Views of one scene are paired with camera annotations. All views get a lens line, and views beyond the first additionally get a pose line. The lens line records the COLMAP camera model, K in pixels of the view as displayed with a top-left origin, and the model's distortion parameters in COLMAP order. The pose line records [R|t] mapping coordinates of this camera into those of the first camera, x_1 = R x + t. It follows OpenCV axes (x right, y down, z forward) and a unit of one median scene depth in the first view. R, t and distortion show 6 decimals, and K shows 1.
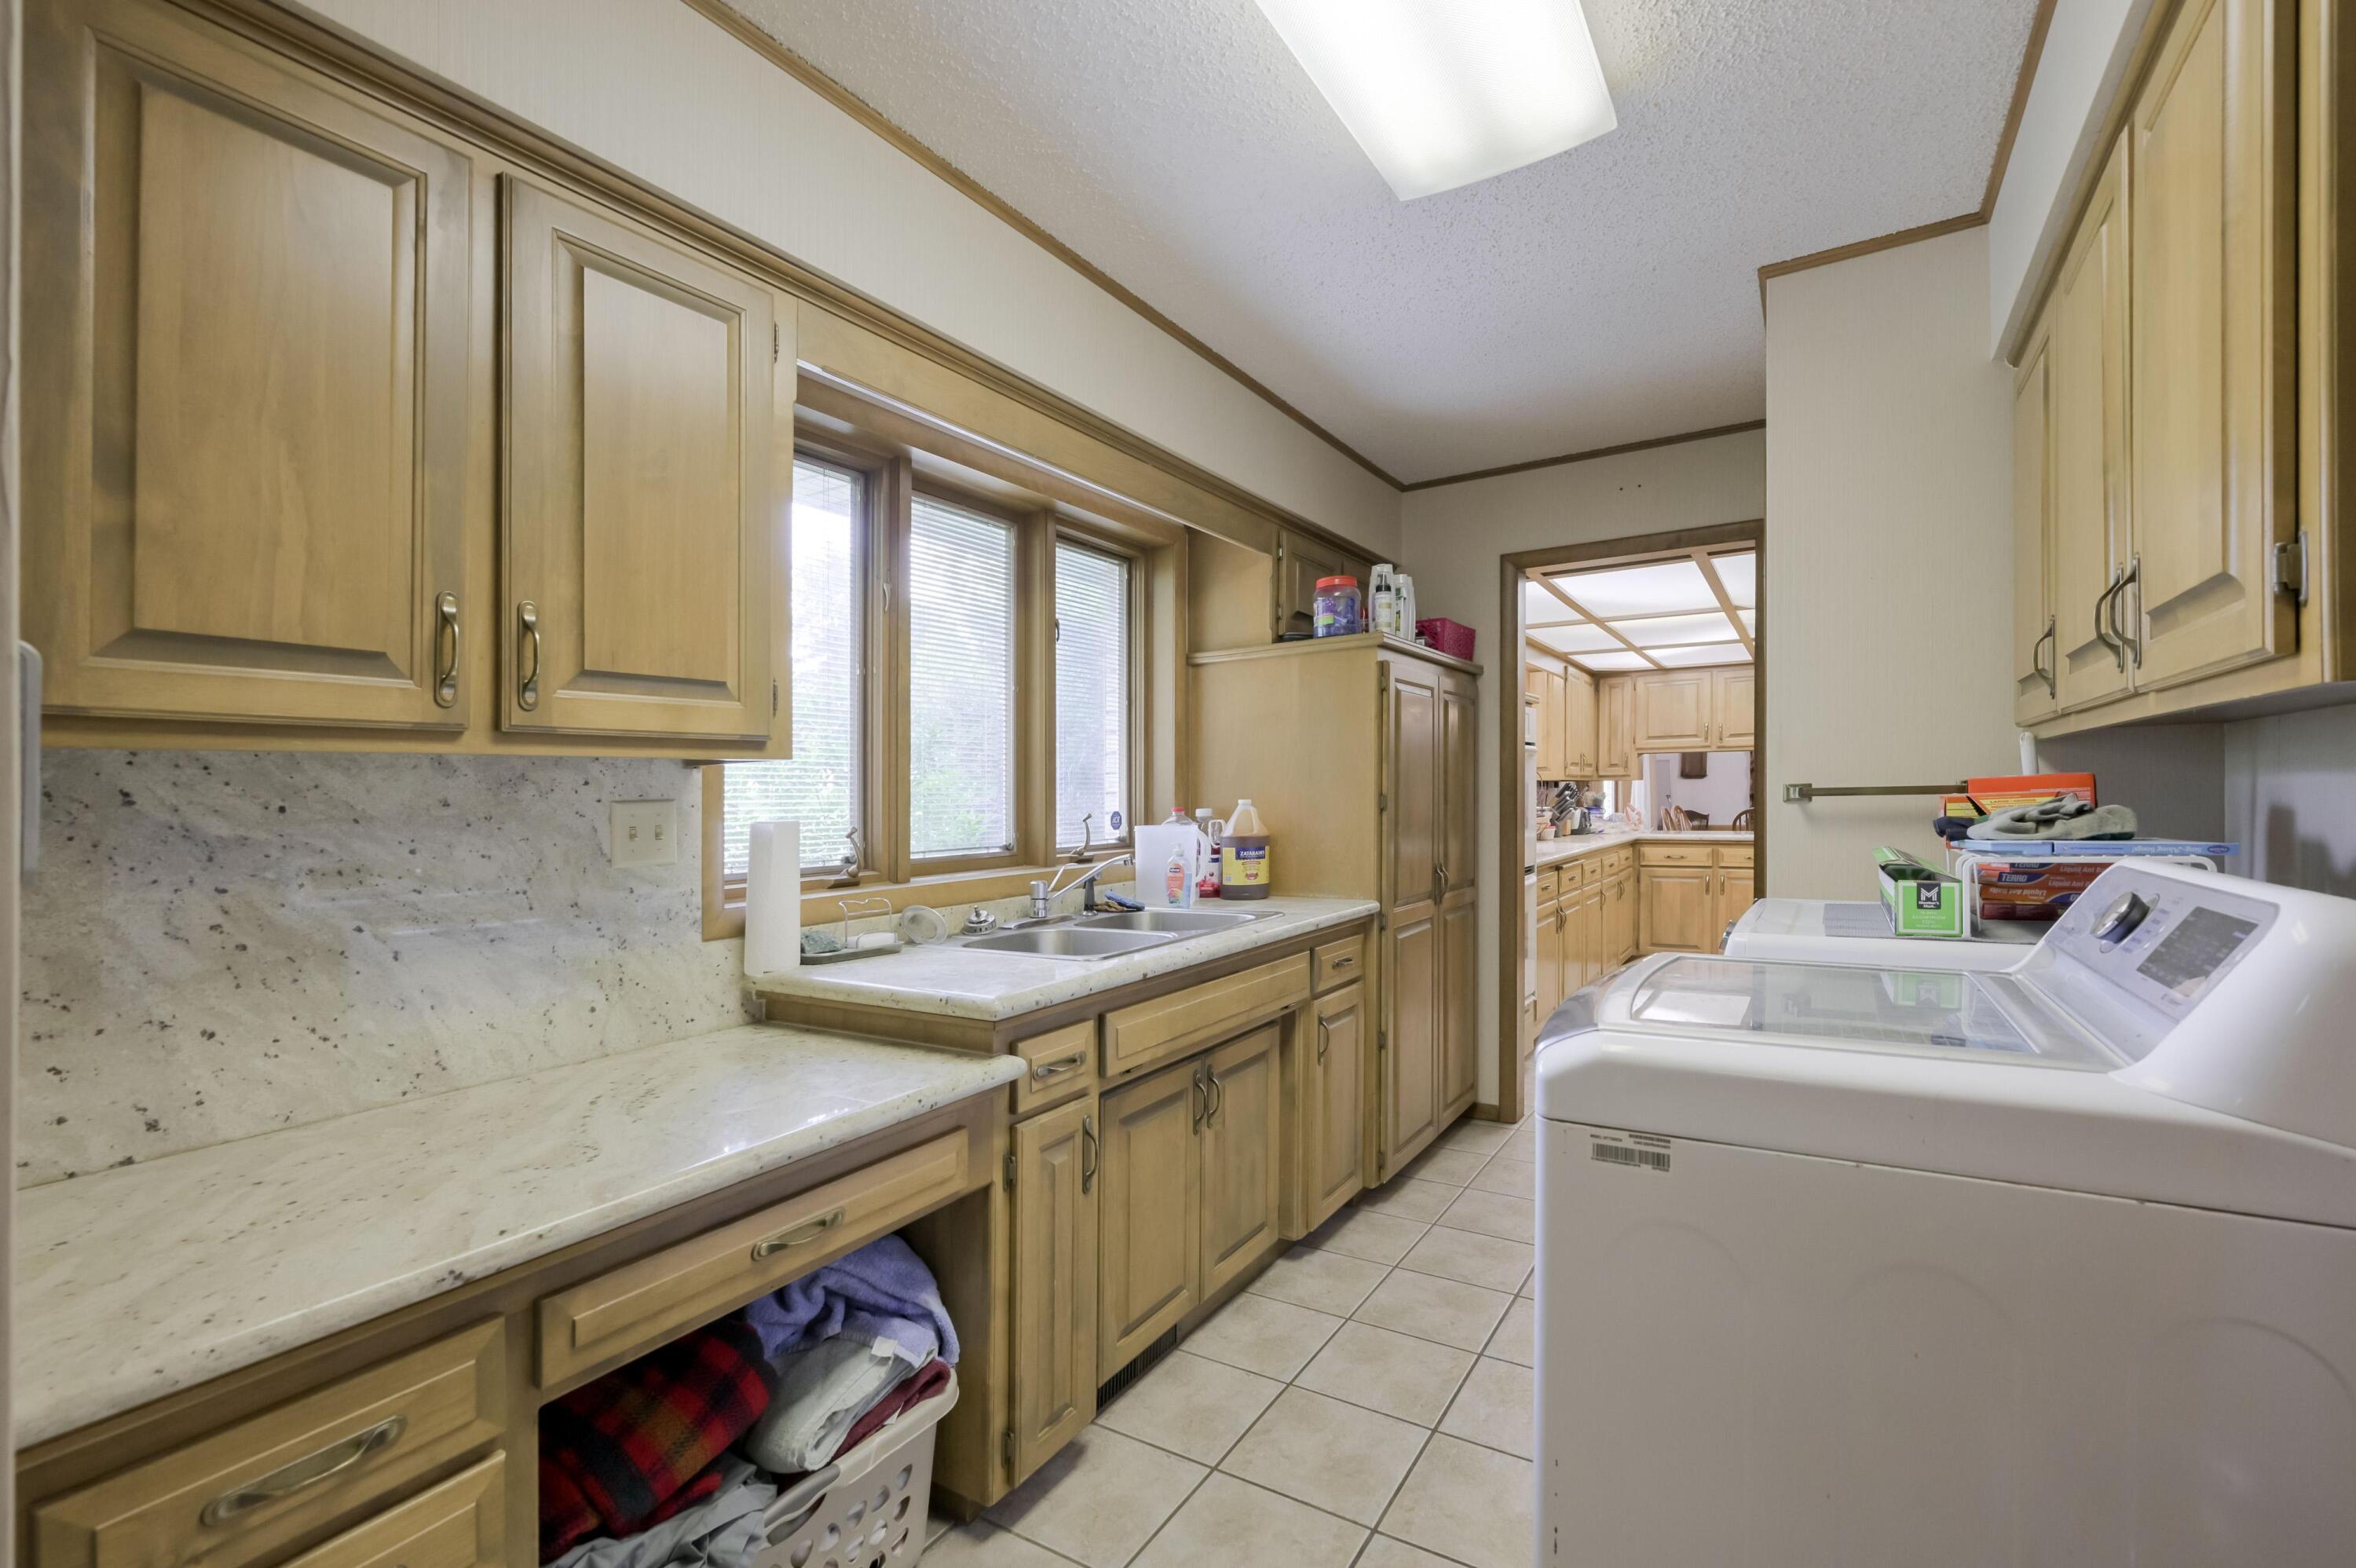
lens RADIAL K [[1042.4, 0, 1171.7], [0, 1042.4, 811.5], [0, 0, 1]] dist [-0.002208, -0.000878]
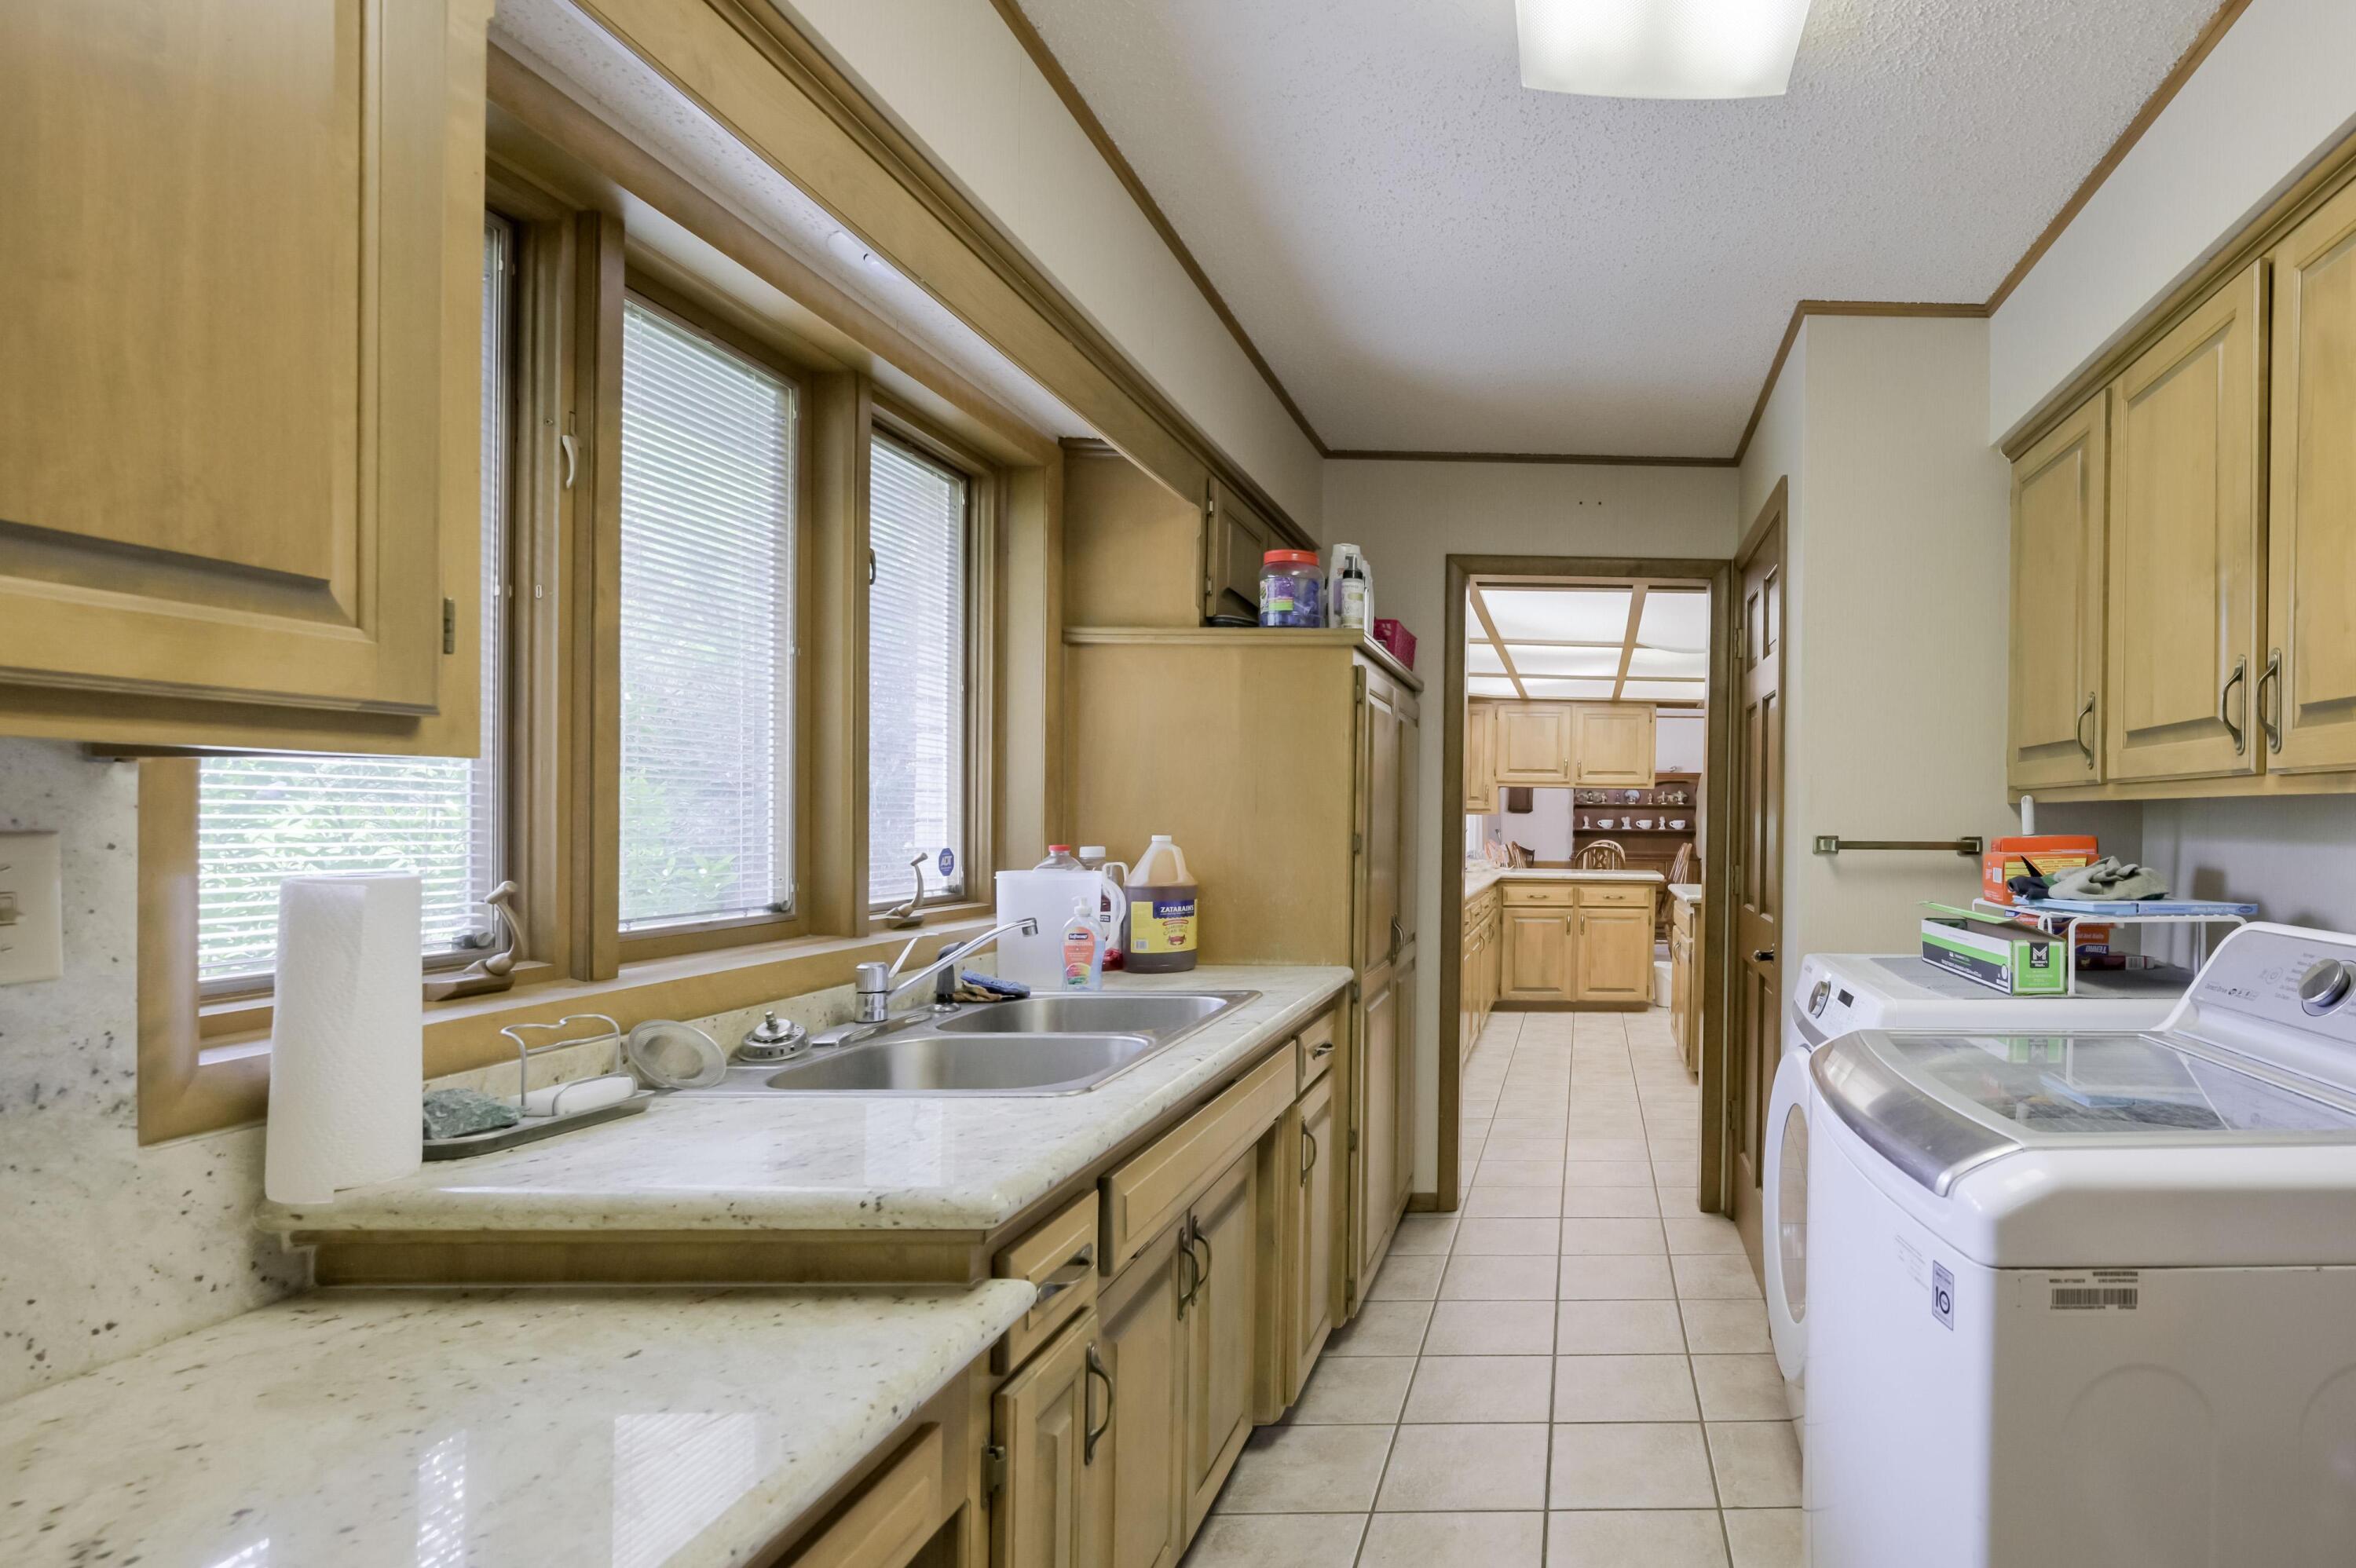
lens RADIAL K [[1108.2, 0, 1307.3], [0, 1108.2, 833.2], [0, 0, 1]] dist [-0.001228, 0.000363]
pose [[0.821630, 0.008177, 0.569963, -0.301633], [-0.016766, 0.999811, 0.009824, -0.023344], [-0.569775, -0.017628, 0.821612, 0.312290]]
